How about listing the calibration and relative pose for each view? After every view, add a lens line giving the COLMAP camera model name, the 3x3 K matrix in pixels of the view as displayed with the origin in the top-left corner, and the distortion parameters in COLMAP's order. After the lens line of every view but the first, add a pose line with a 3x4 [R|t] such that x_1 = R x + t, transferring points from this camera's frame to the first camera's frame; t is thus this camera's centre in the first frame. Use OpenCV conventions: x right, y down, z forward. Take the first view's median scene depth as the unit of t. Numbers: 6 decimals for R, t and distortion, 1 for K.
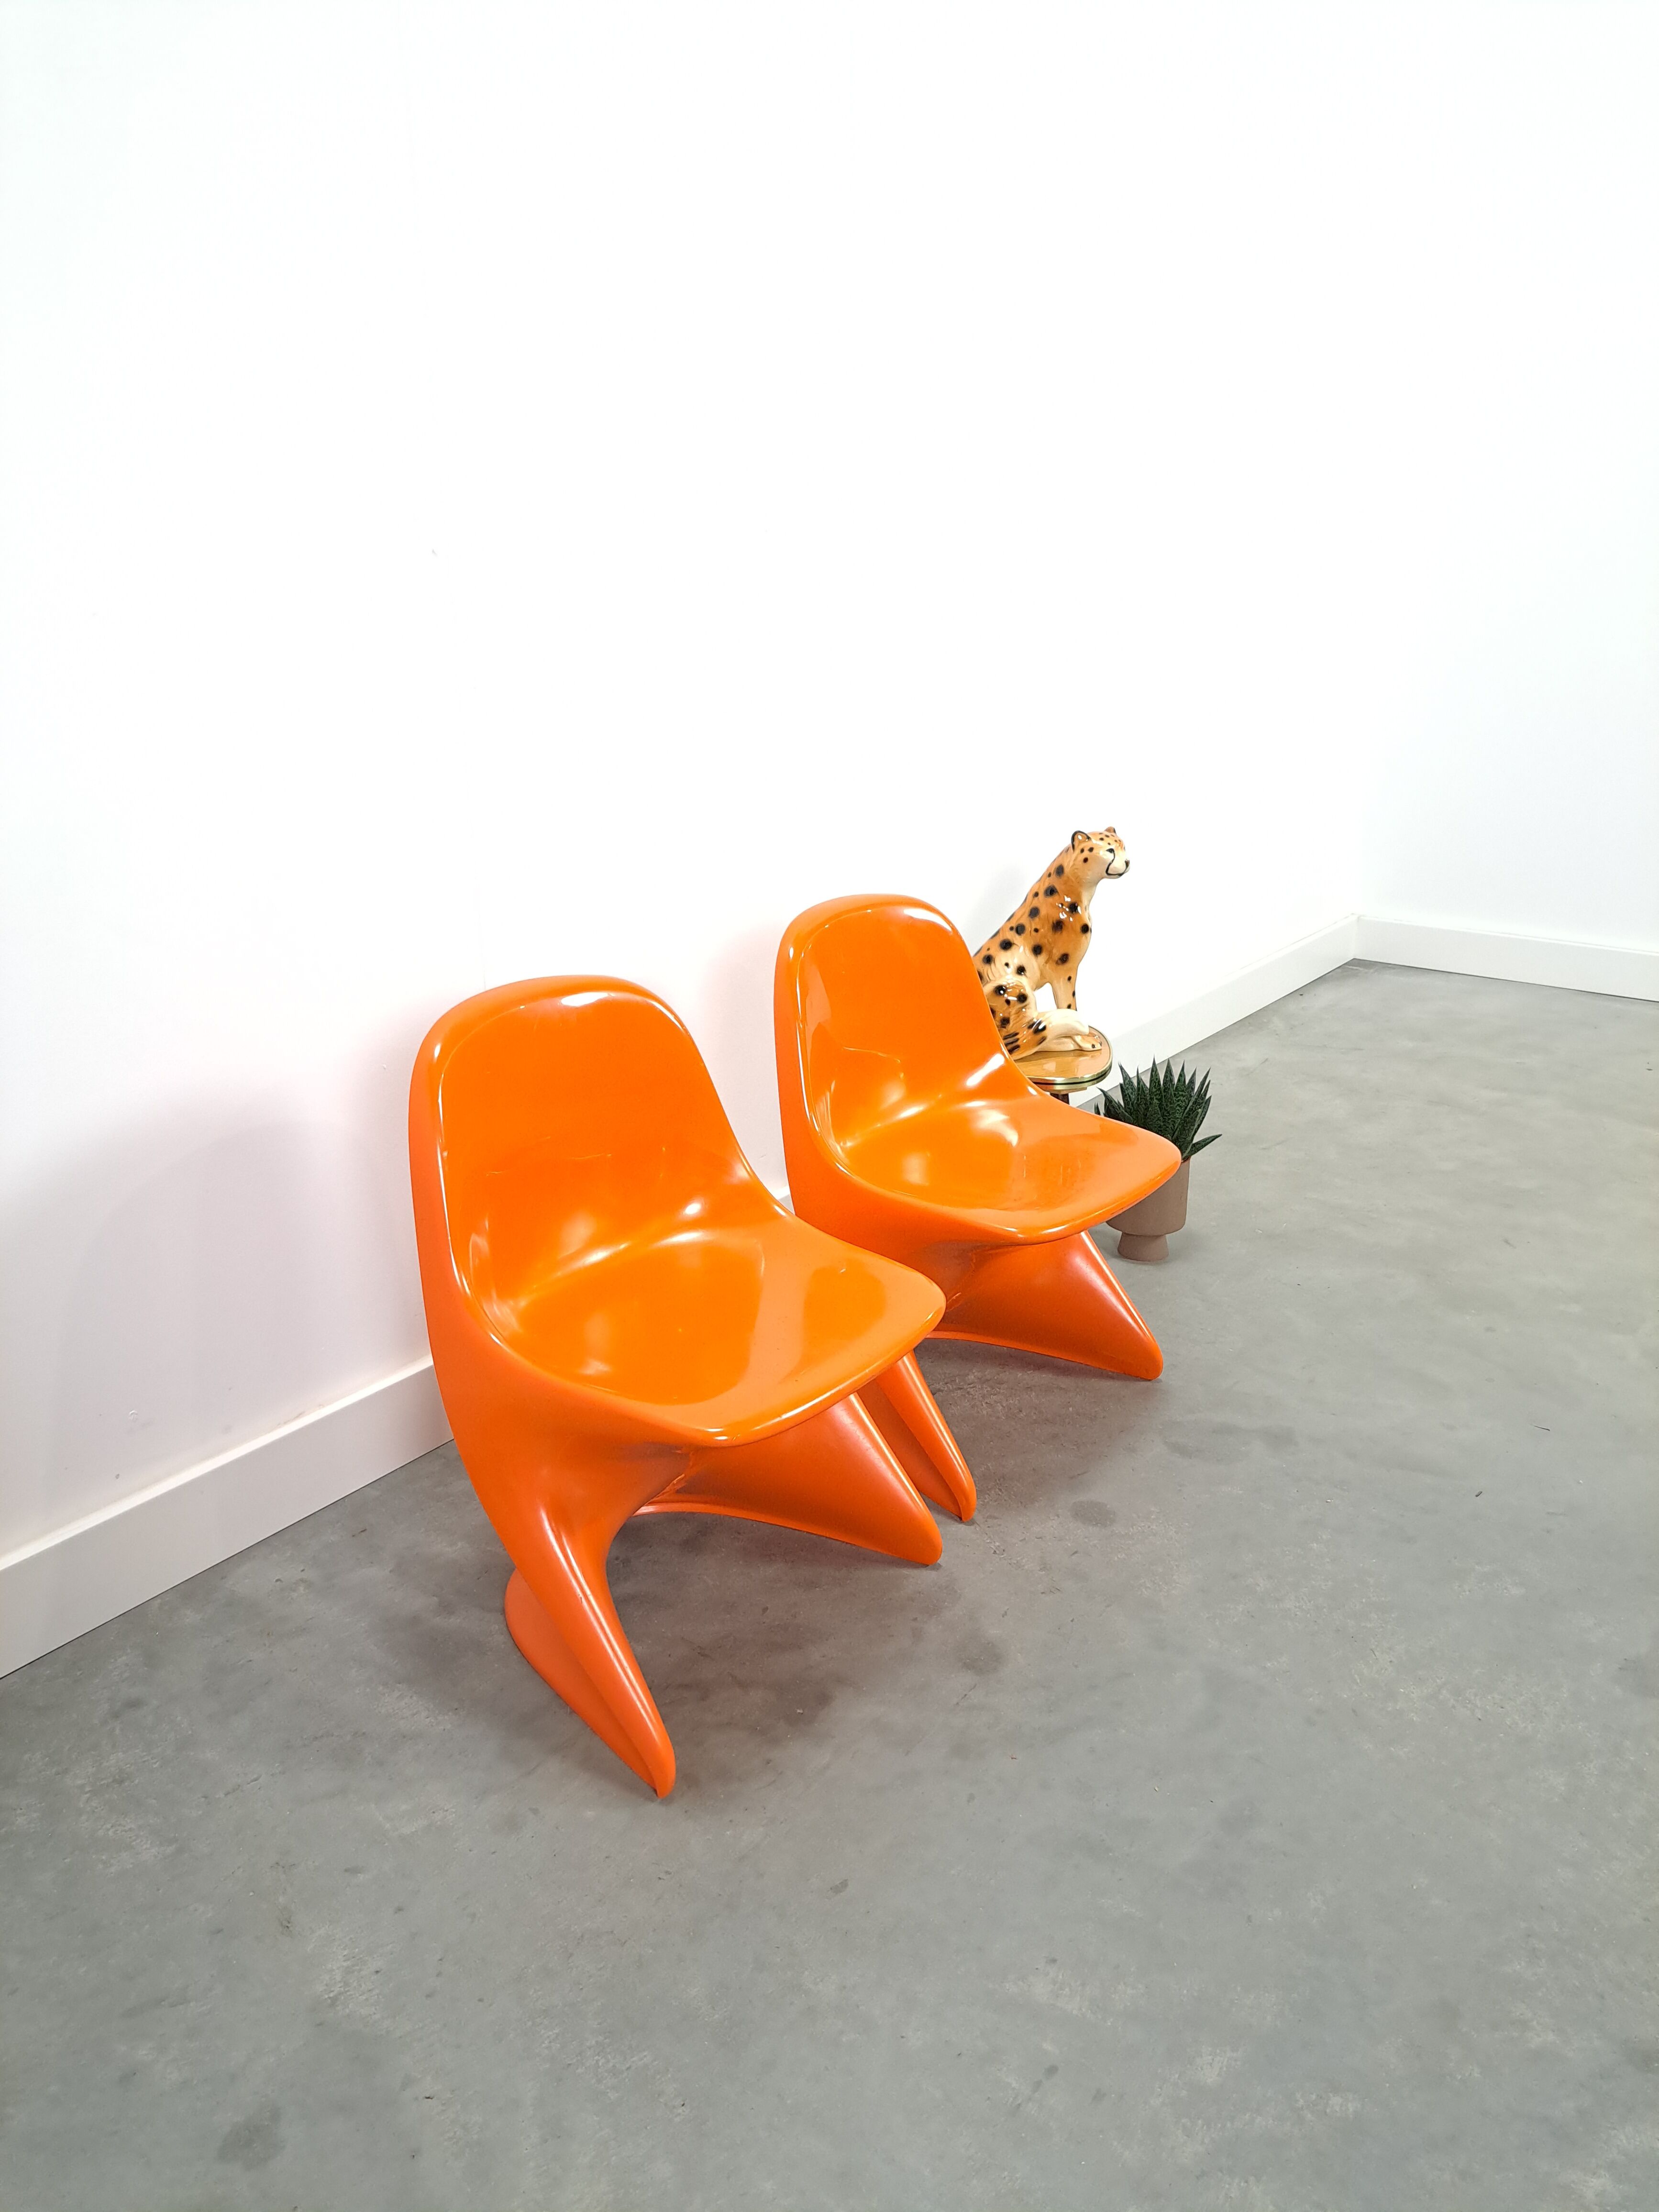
lens RADIAL K [[1589.1, 0, 836.0], [0, 1589.1, 1123.6], [0, 0, 1]] dist [0.045103, -0.039345]
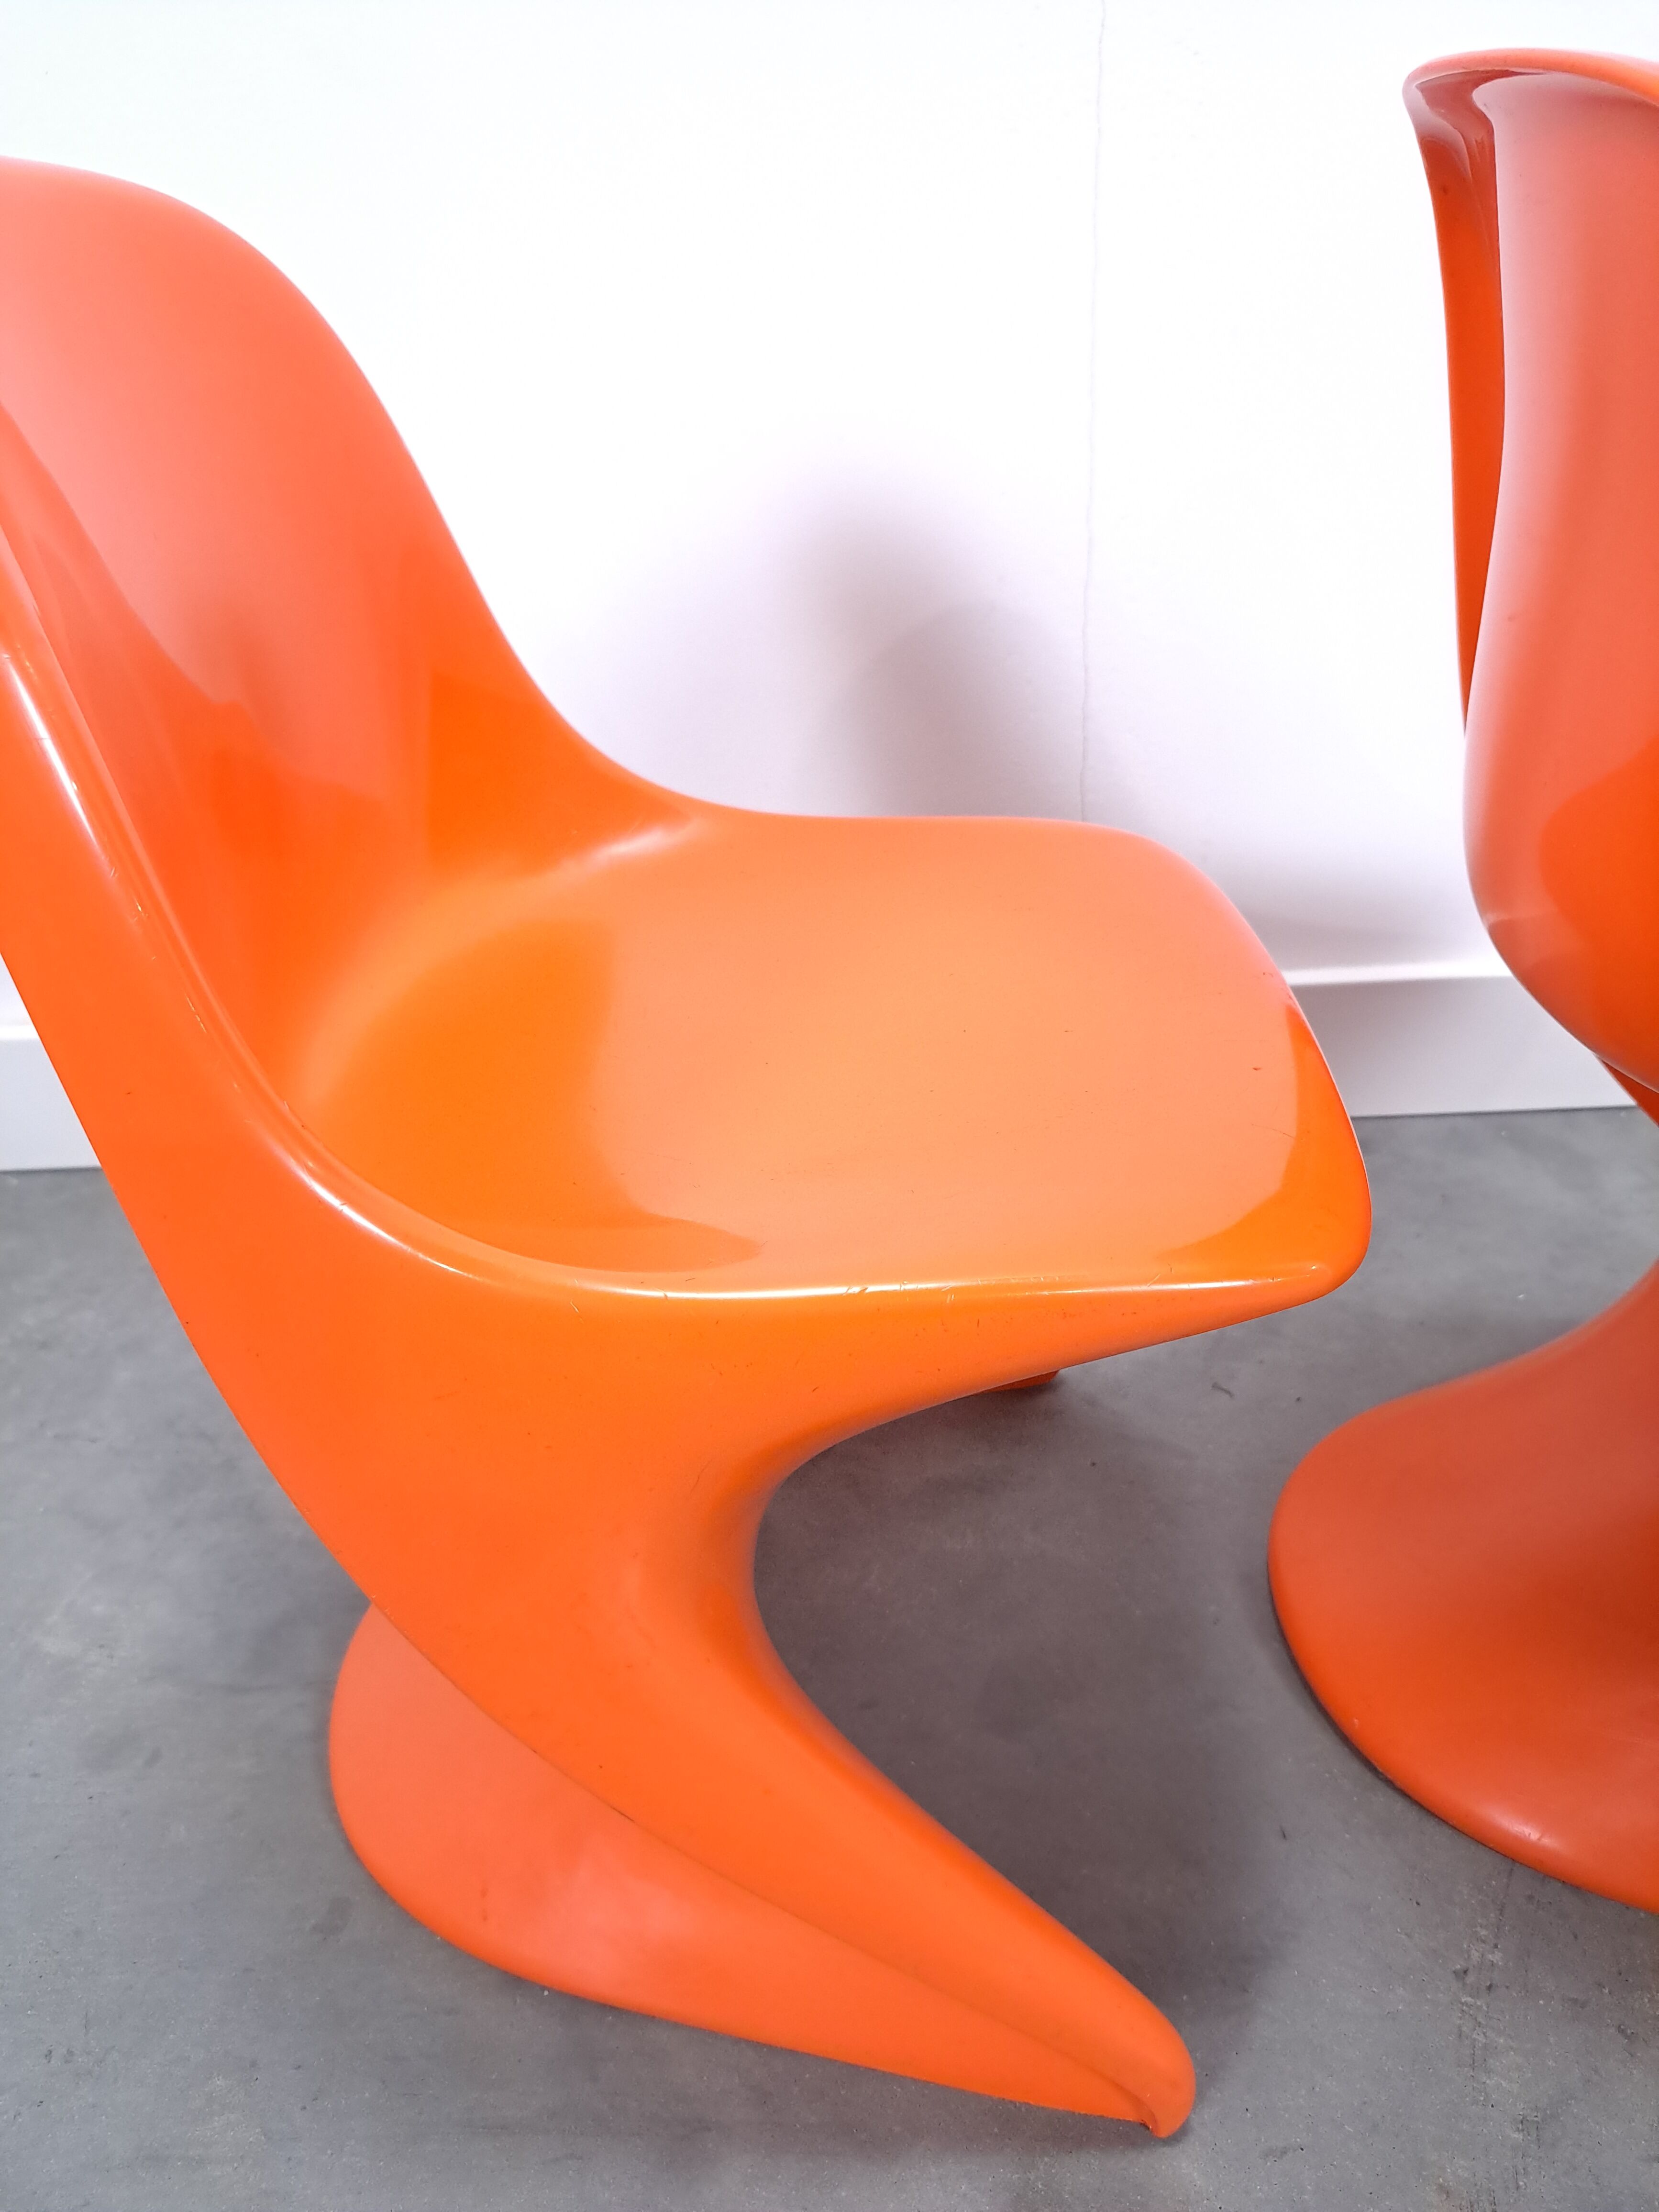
lens RADIAL K [[1639.0, 0, 824.8], [0, 1639.0, 1109.6], [0, 0, 1]] dist [-0.005770, 0.012358]
pose [[0.596892, 0.368999, -0.712432, 0.219709], [-0.220162, 0.929208, 0.296820, 0.013788], [0.771524, -0.020319, 0.635876, 0.713365]]
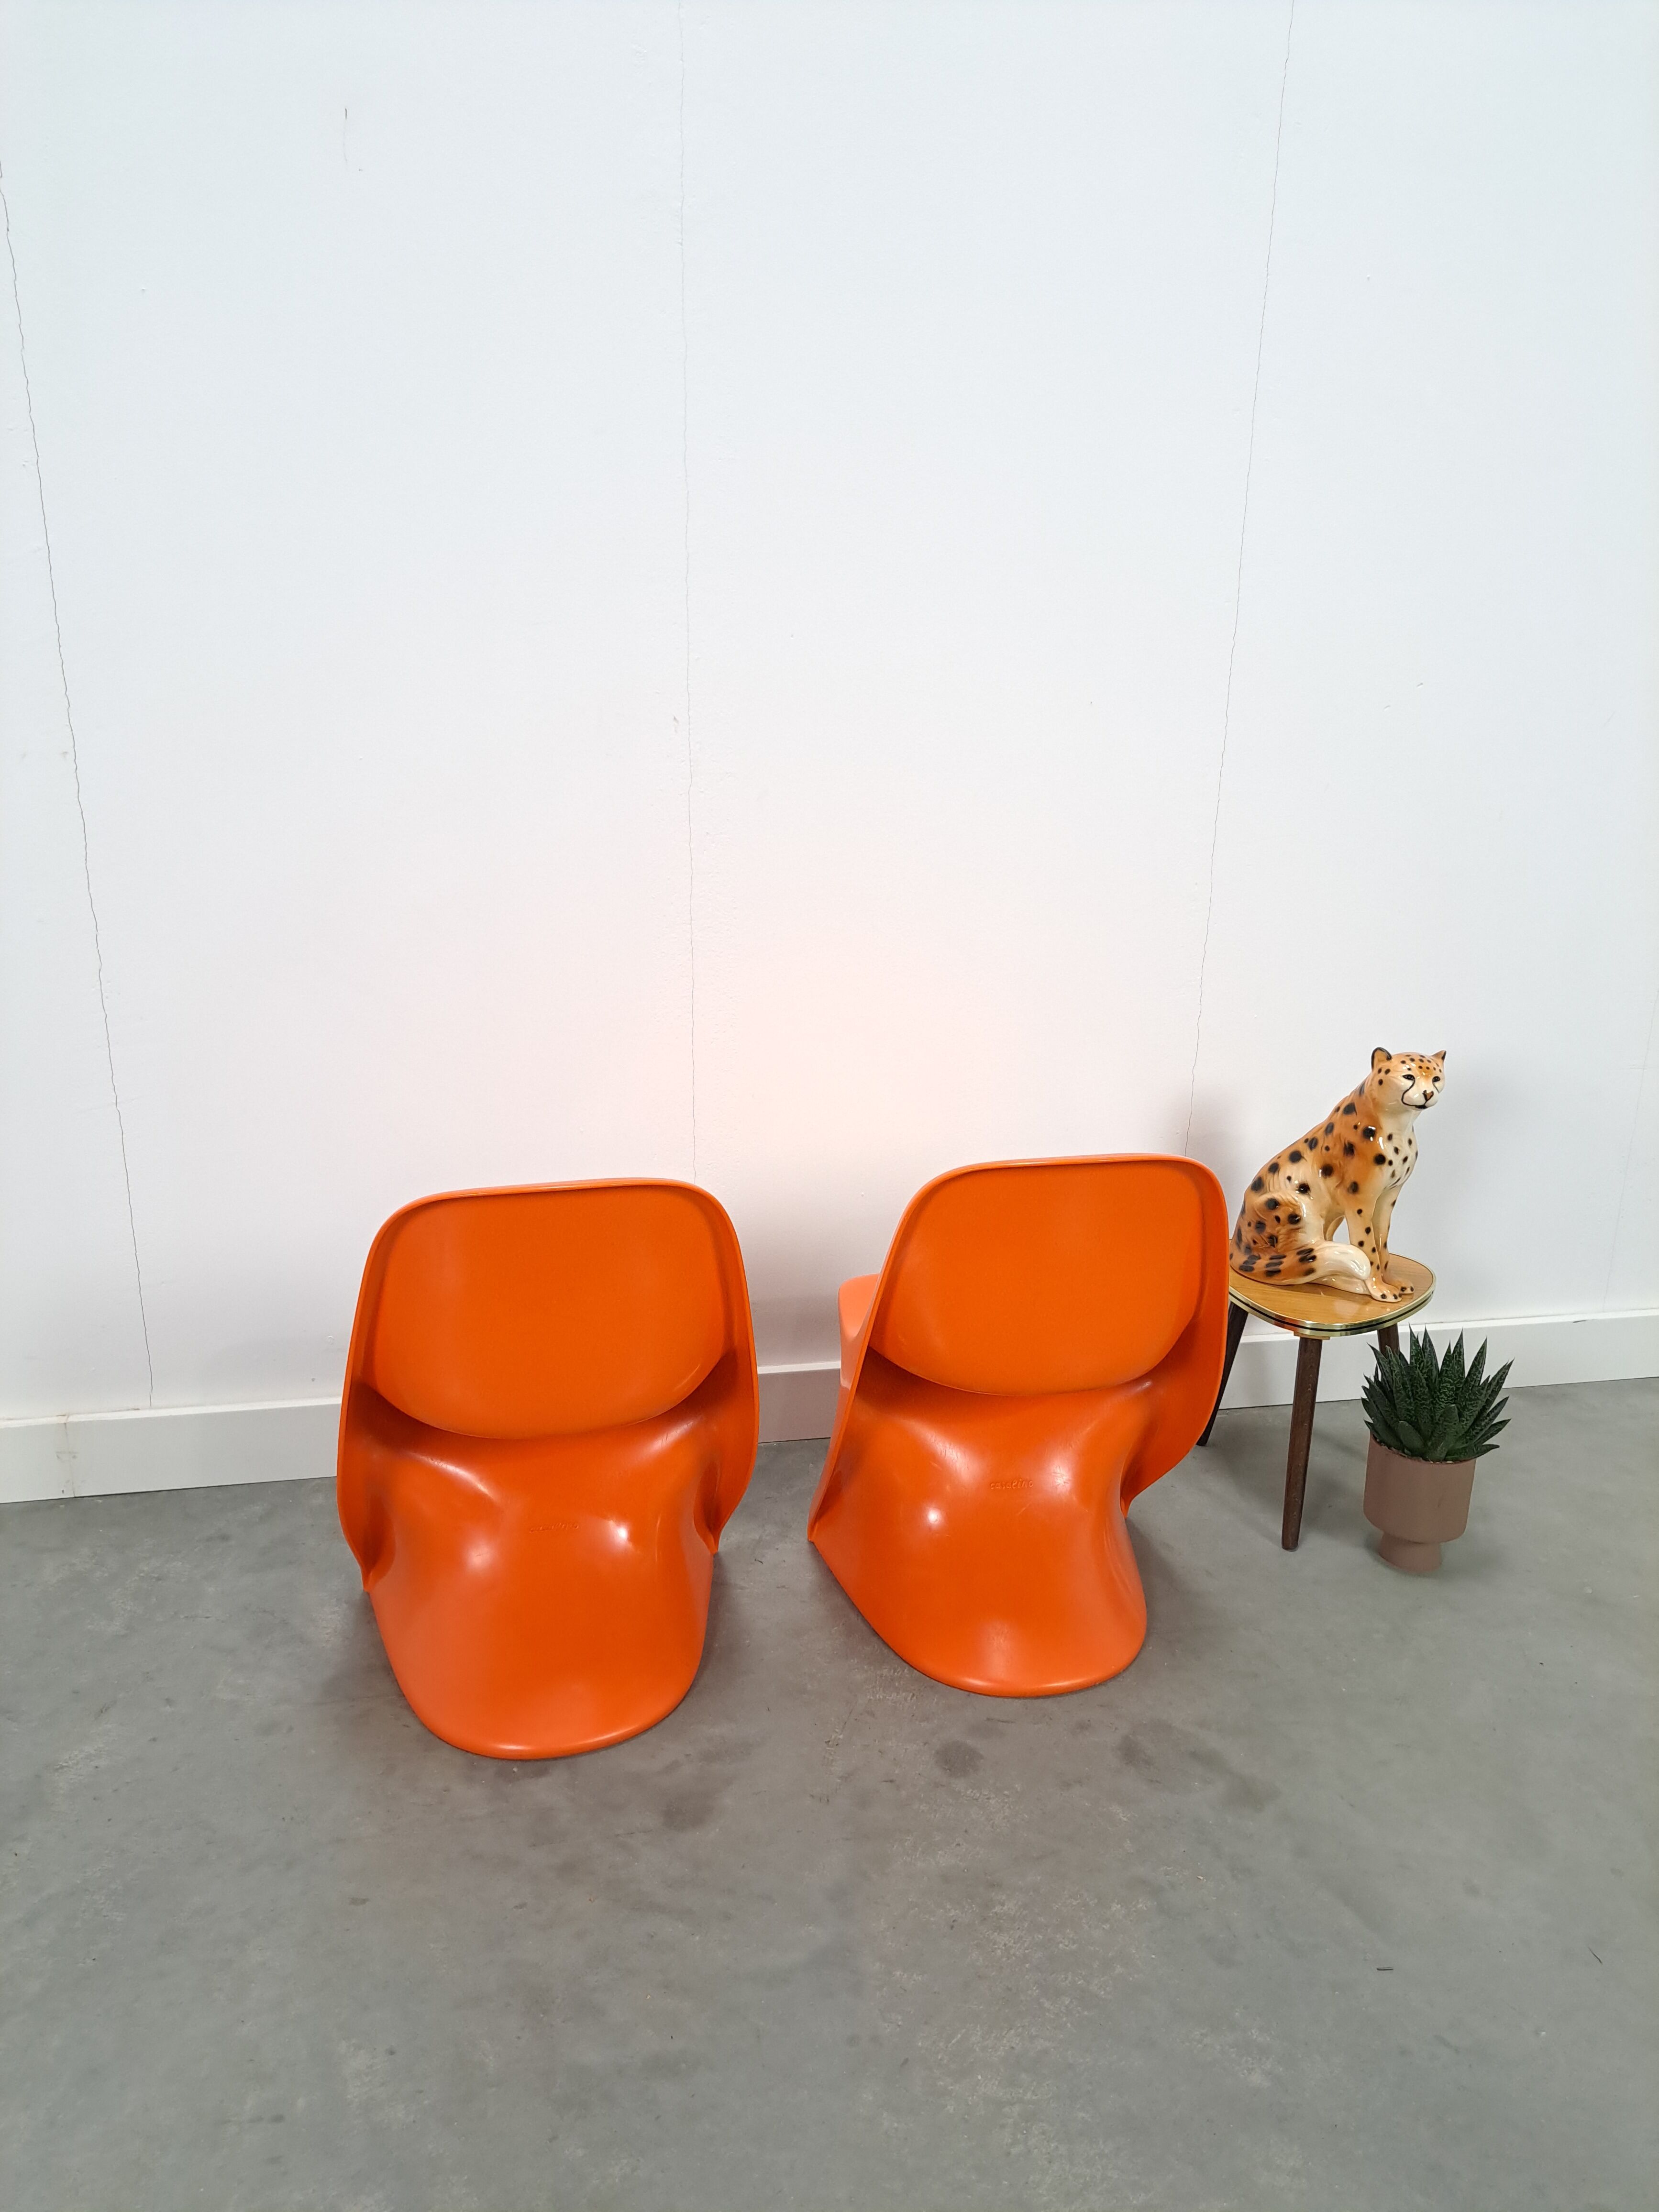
lens RADIAL K [[1596.8, 0, 833.3], [0, 1596.8, 1106.7], [0, 0, 1]] dist [0.020674, -0.010408]
pose [[0.747853, 0.203751, -0.631824, 0.691141], [-0.244820, 0.969300, 0.022802, -0.141077], [0.617073, 0.137631, 0.774777, 0.204552]]
